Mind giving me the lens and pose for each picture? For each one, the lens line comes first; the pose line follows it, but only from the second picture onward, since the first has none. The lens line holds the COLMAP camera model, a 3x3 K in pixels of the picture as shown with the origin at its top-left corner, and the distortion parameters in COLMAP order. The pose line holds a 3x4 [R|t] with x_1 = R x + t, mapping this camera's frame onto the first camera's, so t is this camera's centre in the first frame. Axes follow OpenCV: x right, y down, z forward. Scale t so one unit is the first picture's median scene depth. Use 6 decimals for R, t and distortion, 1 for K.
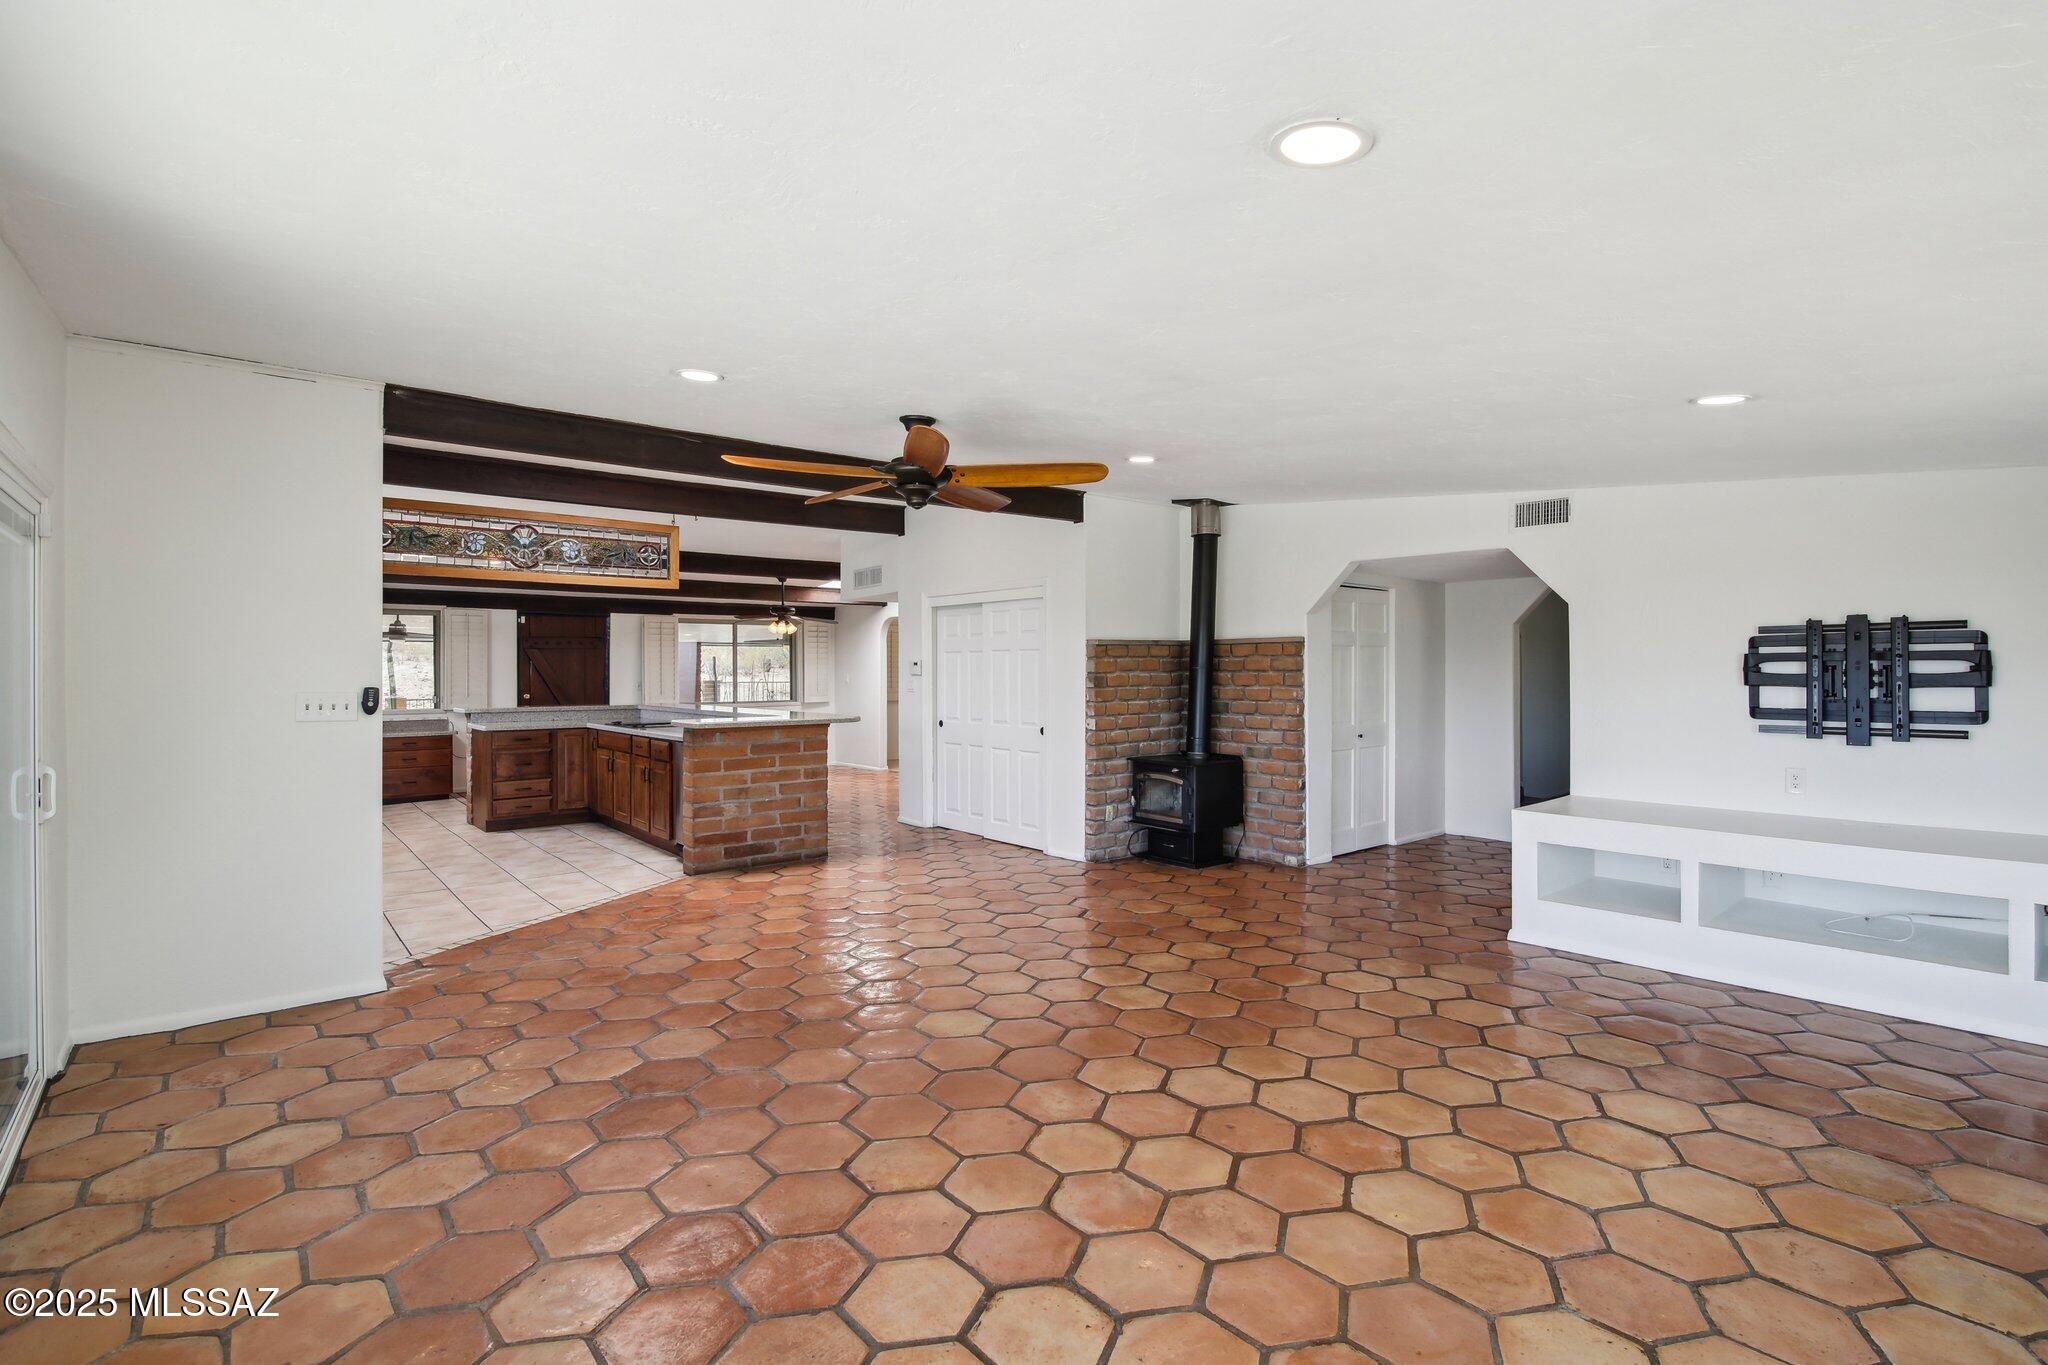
lens RADIAL K [[977.1, 0, 1036.0], [0, 977.1, 670.0], [0, 0, 1]] dist [-0.011828, 0.002606]
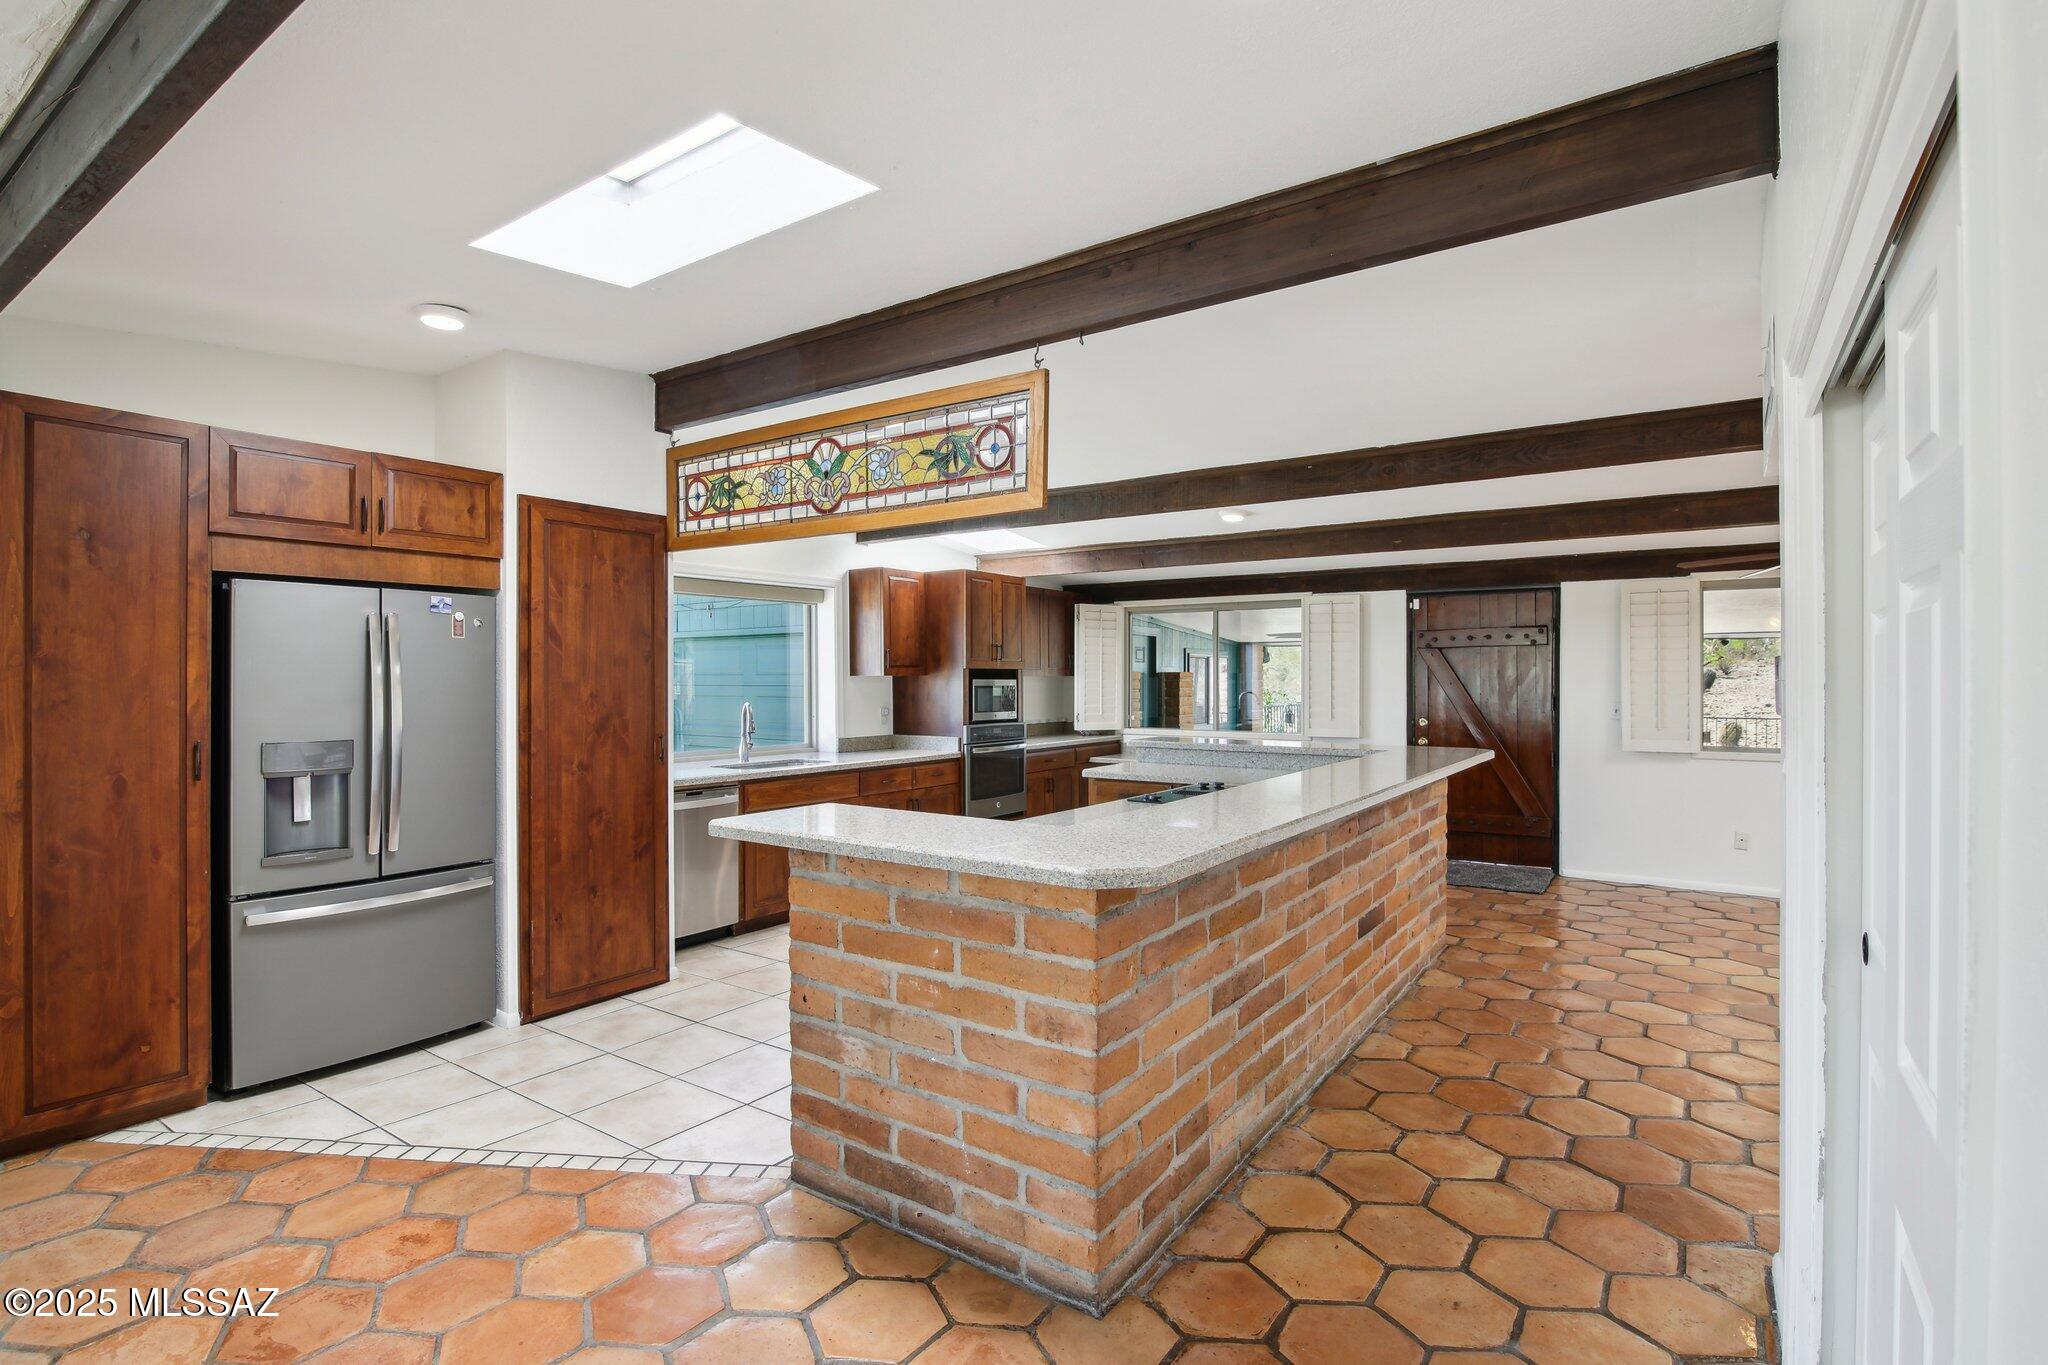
lens RADIAL K [[977.1, 0, 1010.4], [0, 977.1, 699.0], [0, 0, 1]] dist [-0.011828, 0.002606]
pose [[0.243775, 0.020940, -0.969606, 0.077865], [0.000751, 0.999762, 0.021780, -0.005319], [0.969832, -0.006038, 0.243701, 1.051376]]
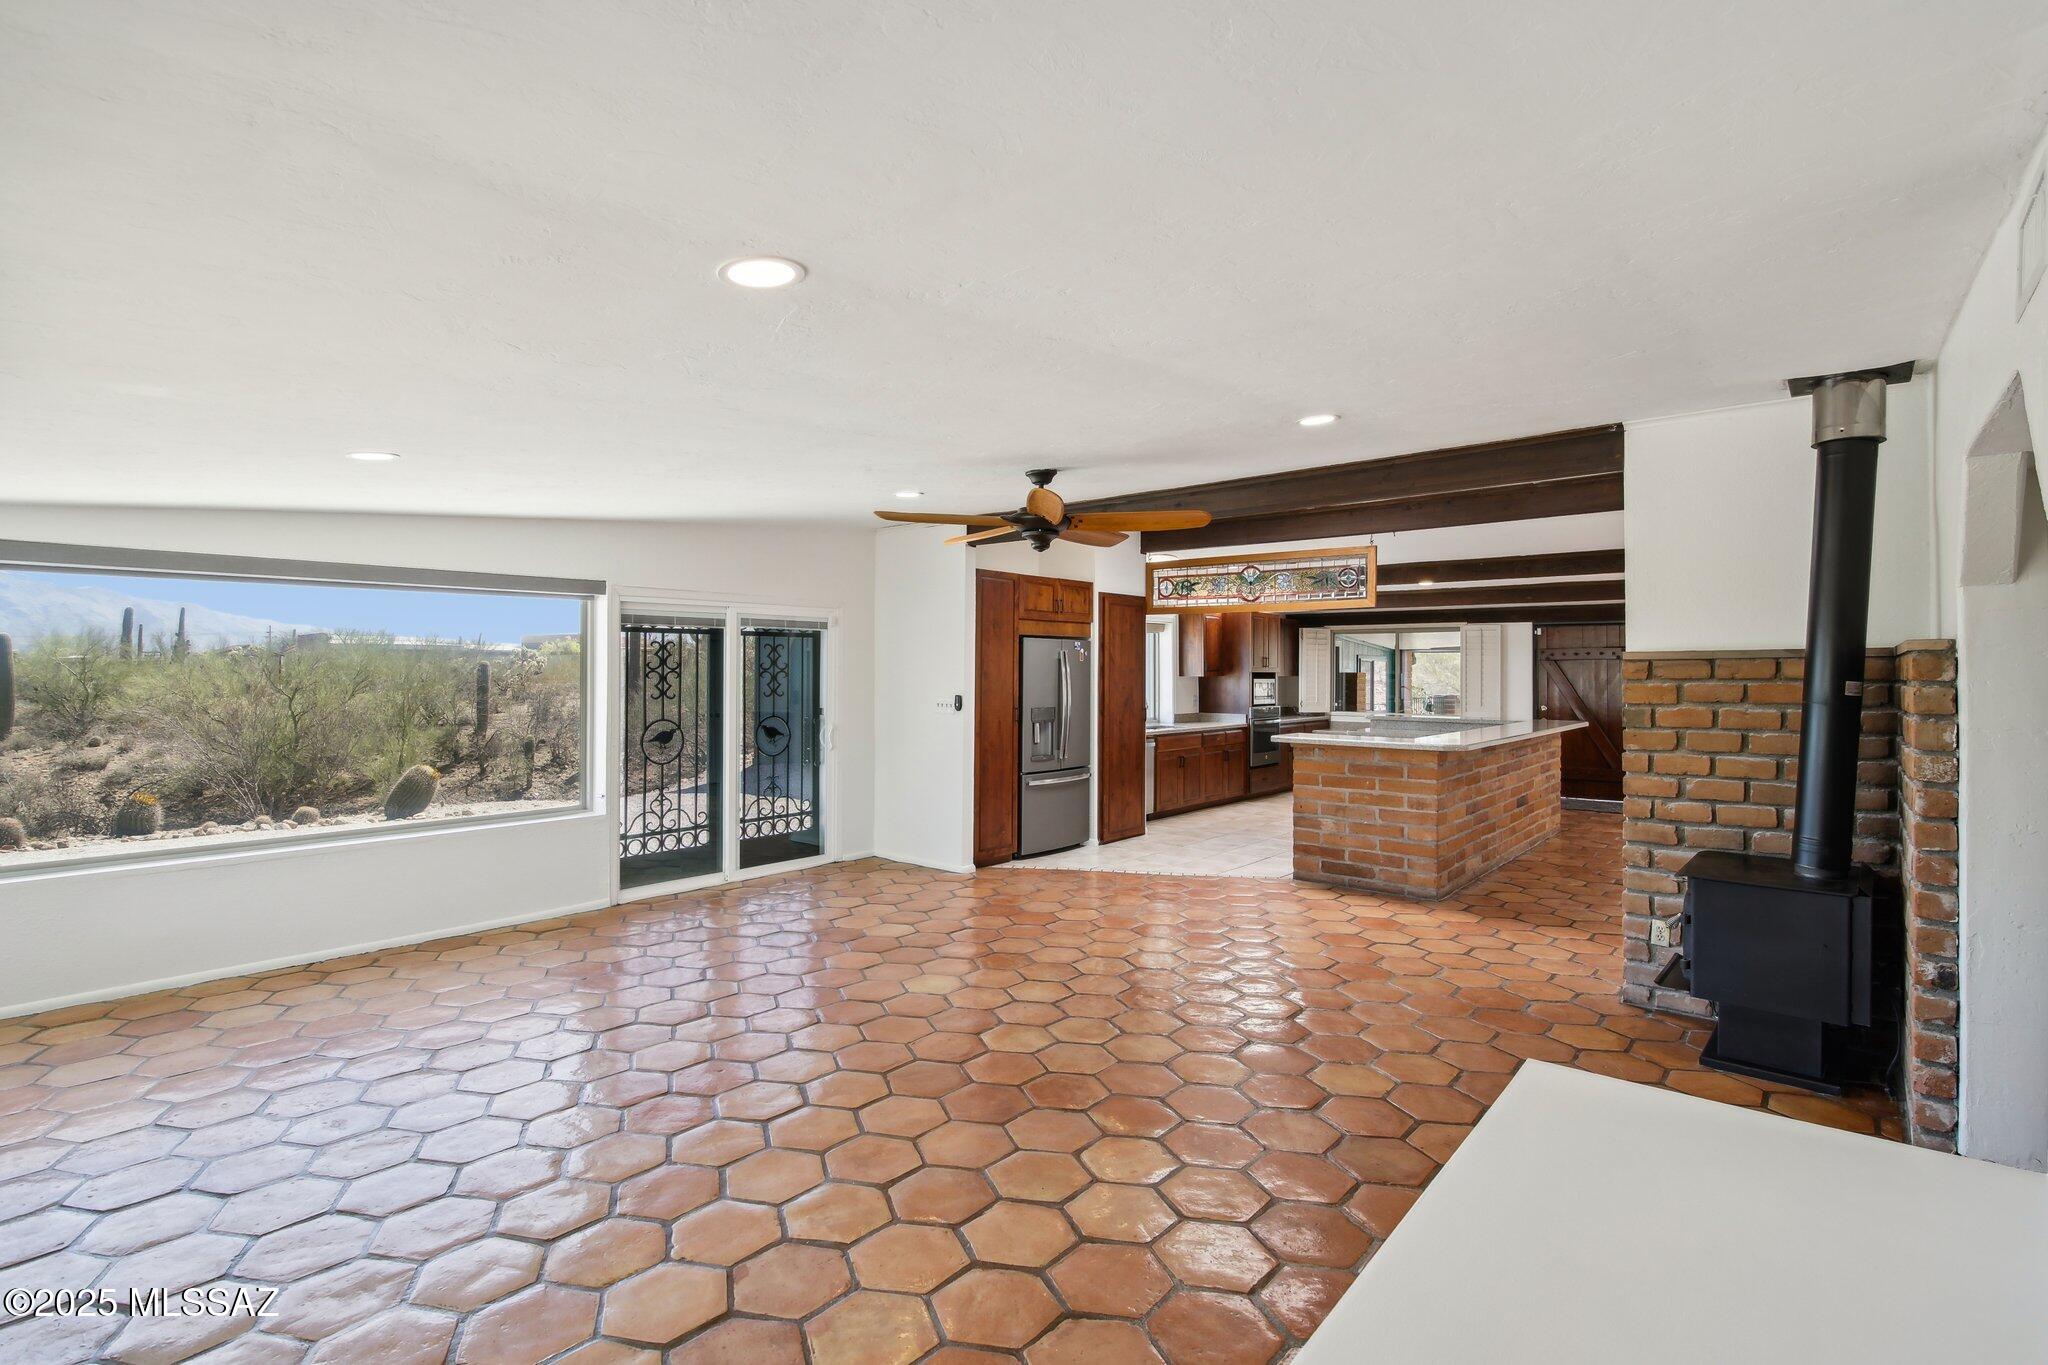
lens RADIAL K [[977.1, 0, 1011.0], [0, 977.1, 670.3], [0, 0, 1]] dist [-0.011828, 0.002606]
pose [[0.153951, 0.002098, -0.988076, 0.695242], [-0.004864, 0.999987, 0.001366, -0.019440], [0.988067, 0.004596, 0.153959, 0.562586]]
